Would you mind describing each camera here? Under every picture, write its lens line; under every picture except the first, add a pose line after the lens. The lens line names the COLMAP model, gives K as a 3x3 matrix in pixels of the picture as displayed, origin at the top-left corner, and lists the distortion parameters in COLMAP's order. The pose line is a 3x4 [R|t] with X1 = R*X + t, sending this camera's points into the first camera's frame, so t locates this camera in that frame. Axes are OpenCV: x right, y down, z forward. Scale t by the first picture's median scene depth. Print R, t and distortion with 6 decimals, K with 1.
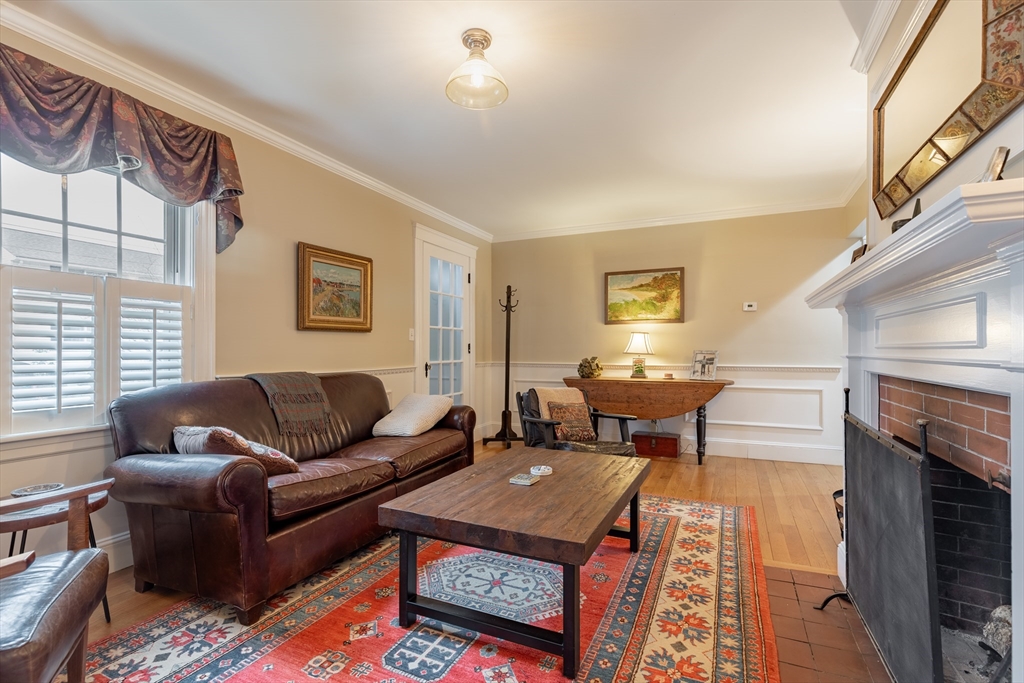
lens RADIAL K [[457.8, 0, 528.5], [0, 457.8, 348.3], [0, 0, 1]] dist [0.002743, 0.000169]
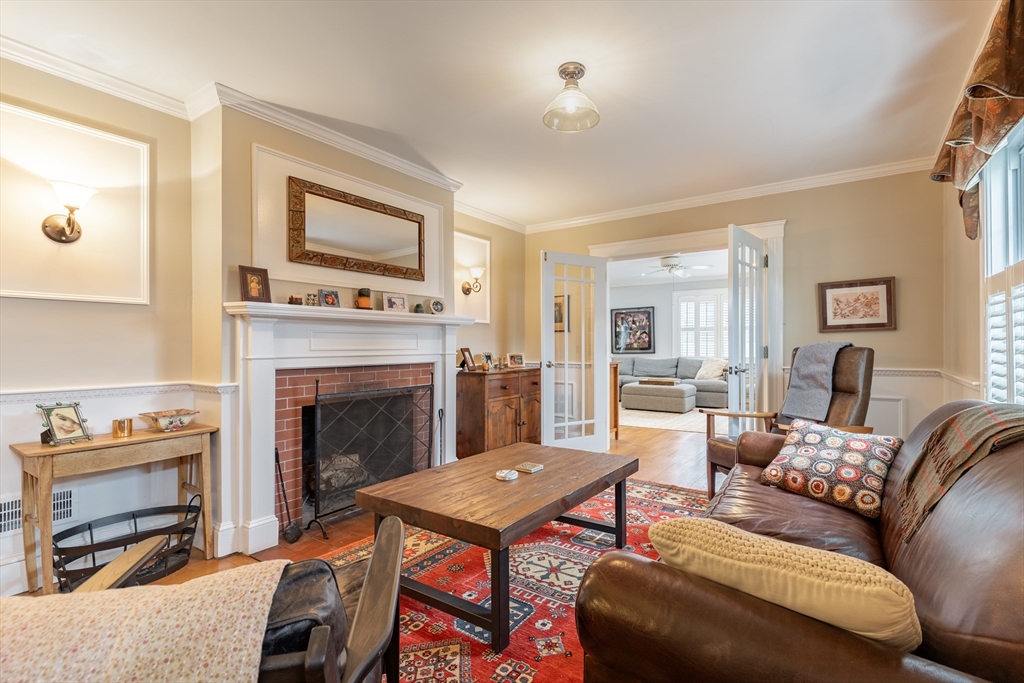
lens RADIAL K [[475.9, 0, 537.4], [0, 475.9, 344.3], [0, 0, 1]] dist [0.003006, 0.000053]
pose [[-0.983753, 0.001617, 0.179522, -0.196578], [0.001048, 0.999994, -0.003264, -0.011128], [-0.179526, -0.003023, -0.983749, 1.779960]]
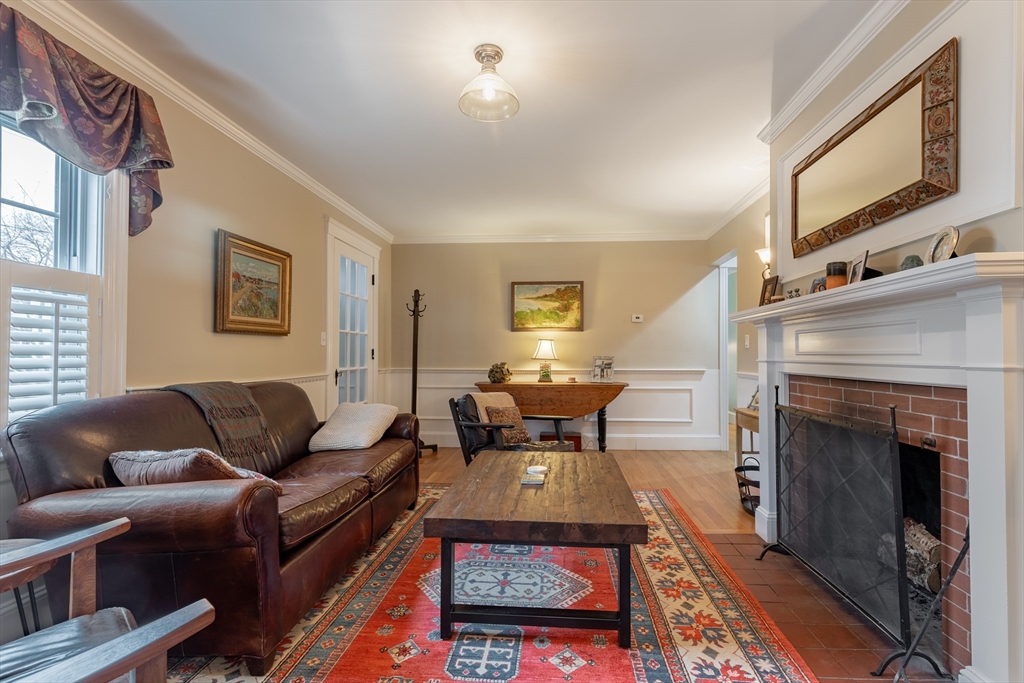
lens RADIAL K [[457.8, 0, 528.5], [0, 457.8, 348.3], [0, 0, 1]] dist [0.002743, 0.000169]
pose [[0.941624, 0.006033, 0.336612, -0.309901], [-0.001846, 0.999917, -0.012756, -0.000696], [-0.336661, 0.011390, 0.941557, 0.007907]]
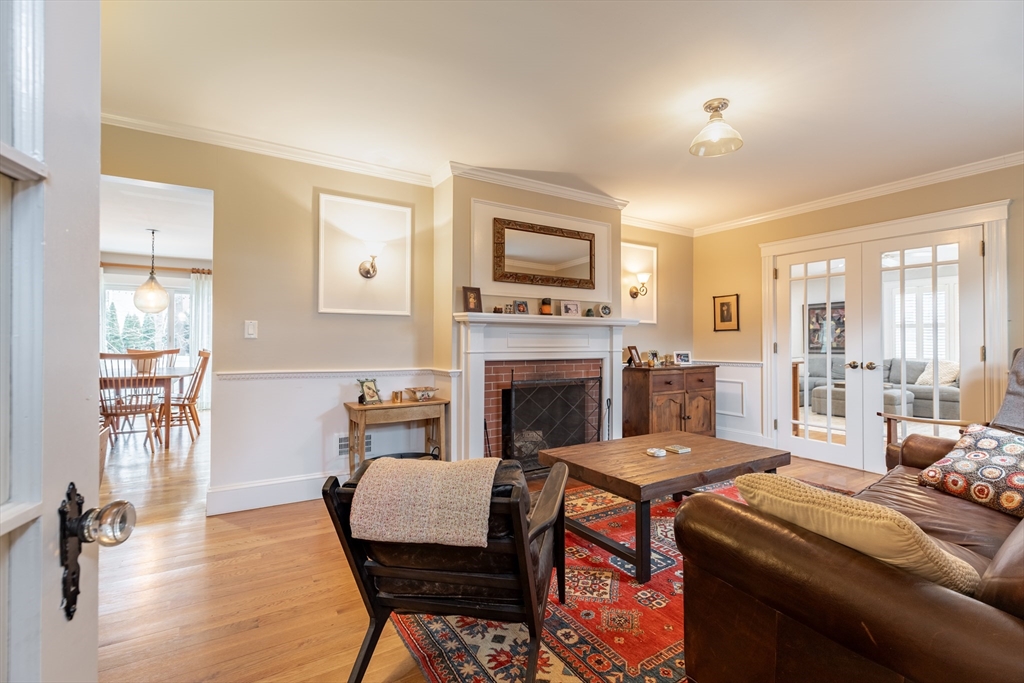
lens RADIAL K [[472.1, 0, 521.3], [0, 472.1, 336.2], [0, 0, 1]] dist [0.010991, -0.000042]
pose [[-0.830695, 0.005551, 0.556700, -0.325270], [-0.003886, 0.999868, -0.015769, -0.012015], [-0.556714, -0.015263, -0.830564, 1.974419]]
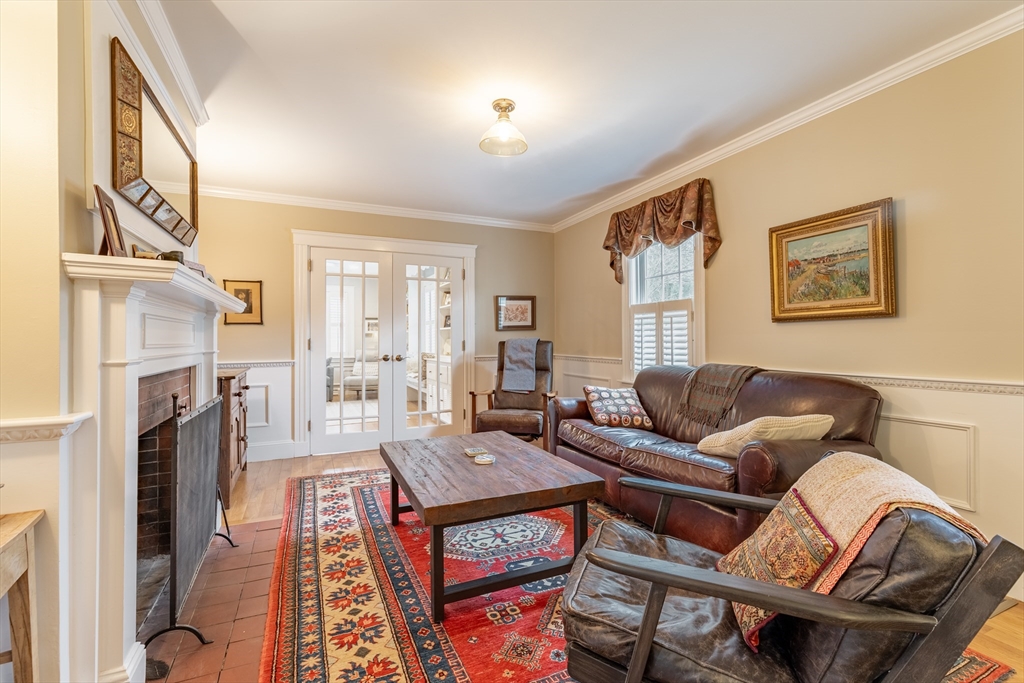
lens RADIAL K [[472.1, 0, 521.3], [0, 472.1, 336.2], [0, 0, 1]] dist [0.010991, -0.000042]
pose [[-0.662108, -0.003131, -0.749402, 0.710910], [0.006003, 0.999937, -0.009481, -0.007899], [0.749385, -0.010776, -0.662047, 1.596164]]
